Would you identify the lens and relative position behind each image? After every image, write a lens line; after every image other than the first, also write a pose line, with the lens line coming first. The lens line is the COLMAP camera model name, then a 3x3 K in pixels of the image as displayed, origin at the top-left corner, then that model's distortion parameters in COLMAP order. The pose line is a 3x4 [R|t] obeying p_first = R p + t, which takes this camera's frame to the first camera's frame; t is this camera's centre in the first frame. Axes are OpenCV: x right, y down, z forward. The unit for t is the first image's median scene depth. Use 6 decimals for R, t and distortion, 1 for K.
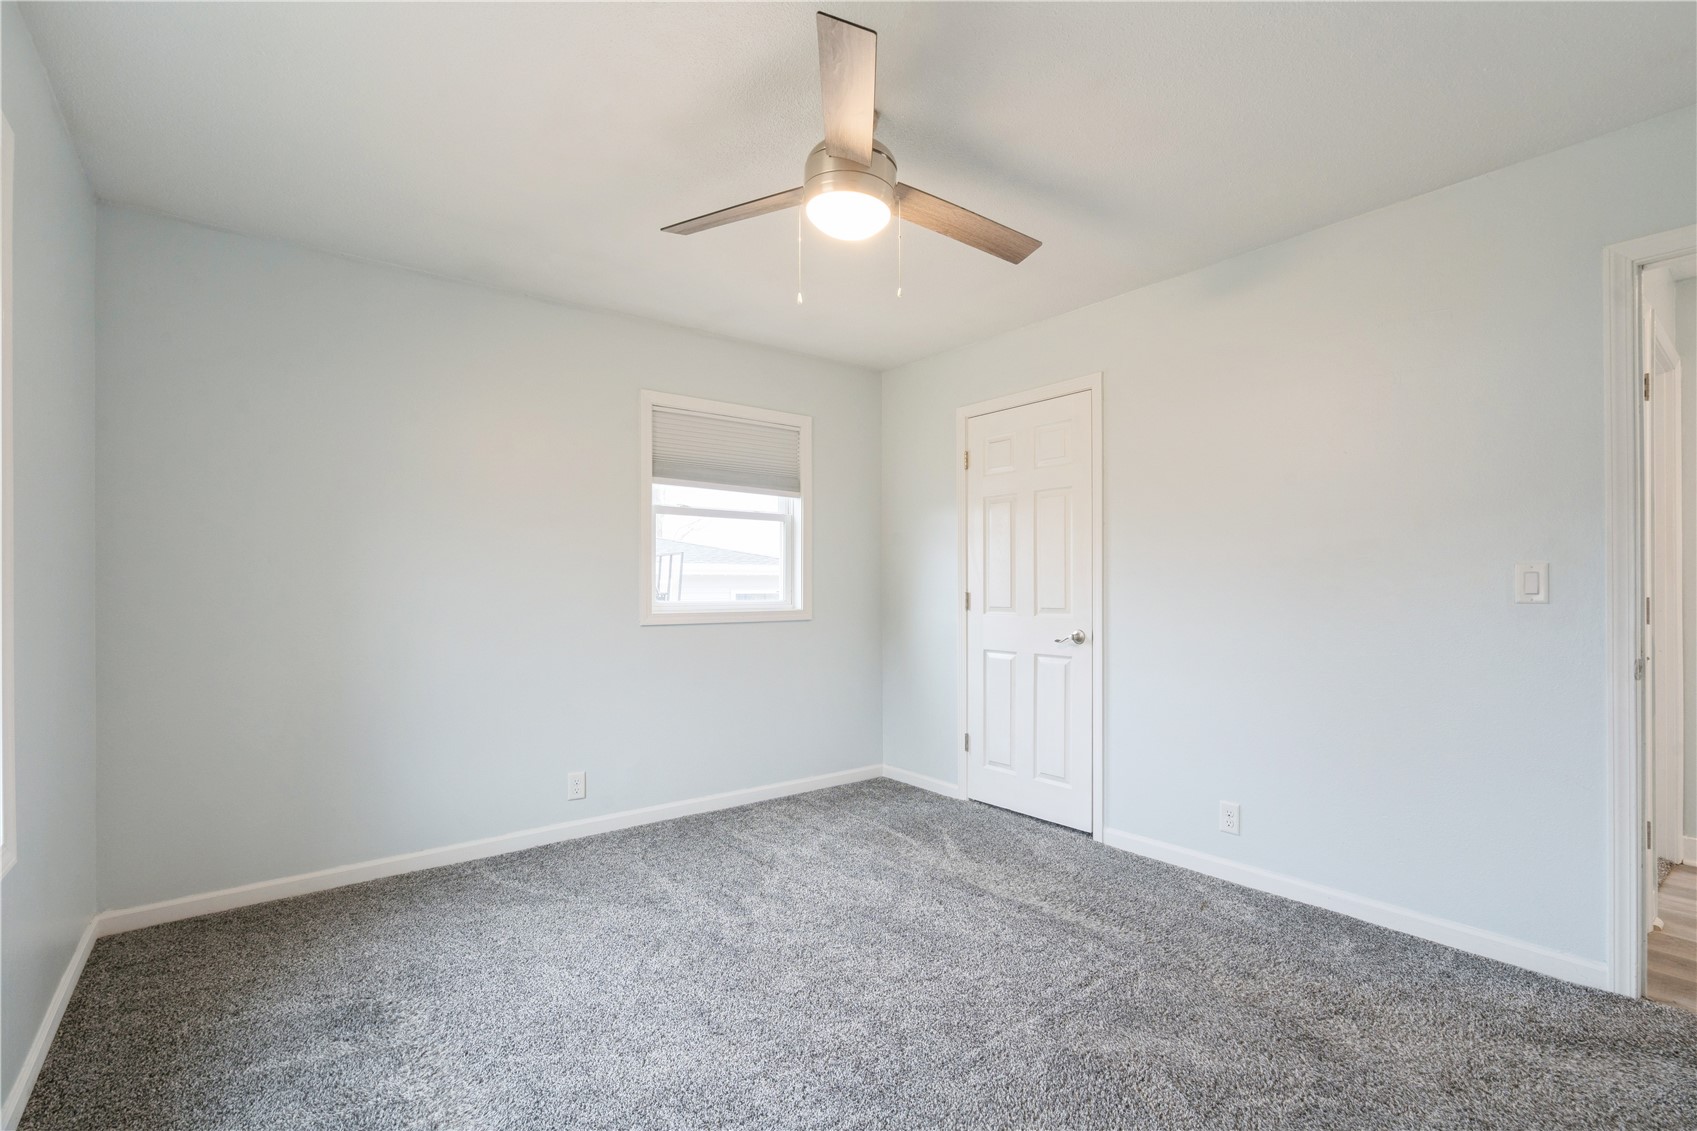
lens RADIAL K [[769.8, 0, 846.9], [0, 769.8, 584.9], [0, 0, 1]] dist [-0.001685, -0.000109]
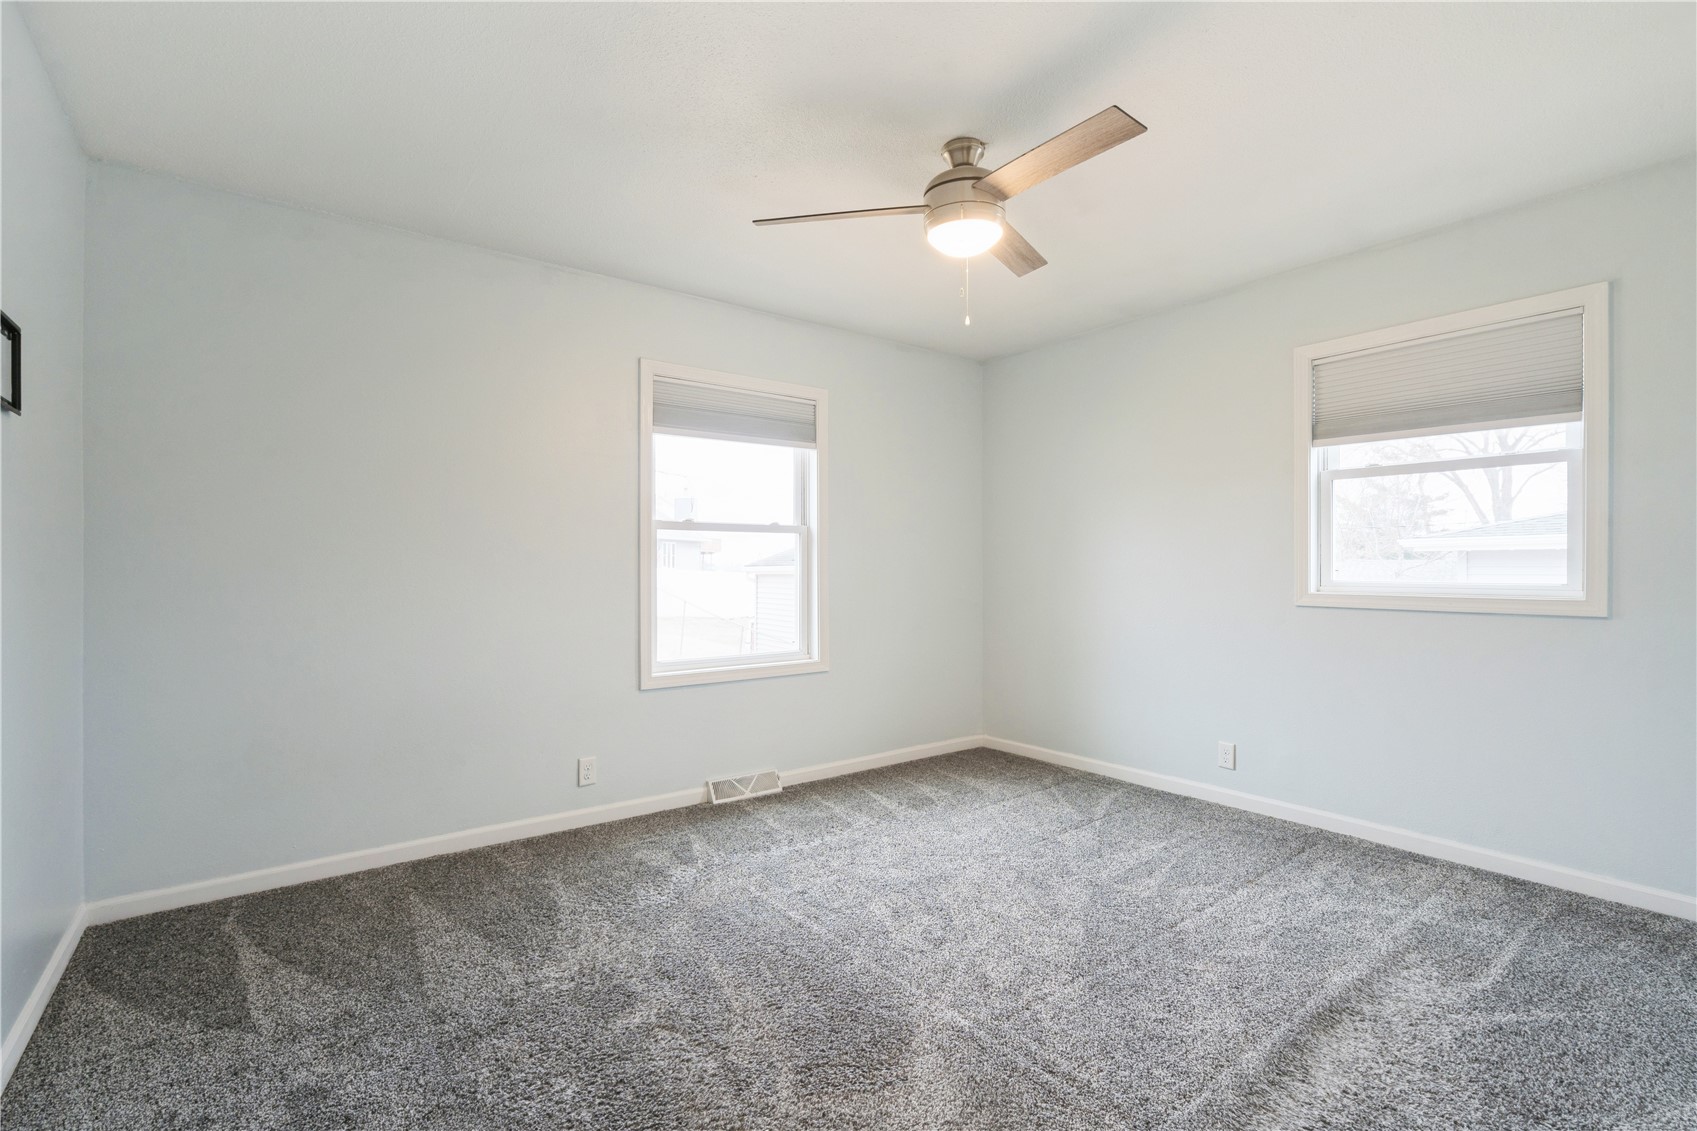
lens RADIAL K [[764.7, 0, 859.2], [0, 764.7, 566.7], [0, 0, 1]] dist [-0.002533, 0.000028]
pose [[-0.004144, 0.001595, -0.999990, 0.682553], [0.002985, 0.999994, 0.001583, 0.003640], [0.999987, -0.002978, -0.004149, 0.510090]]
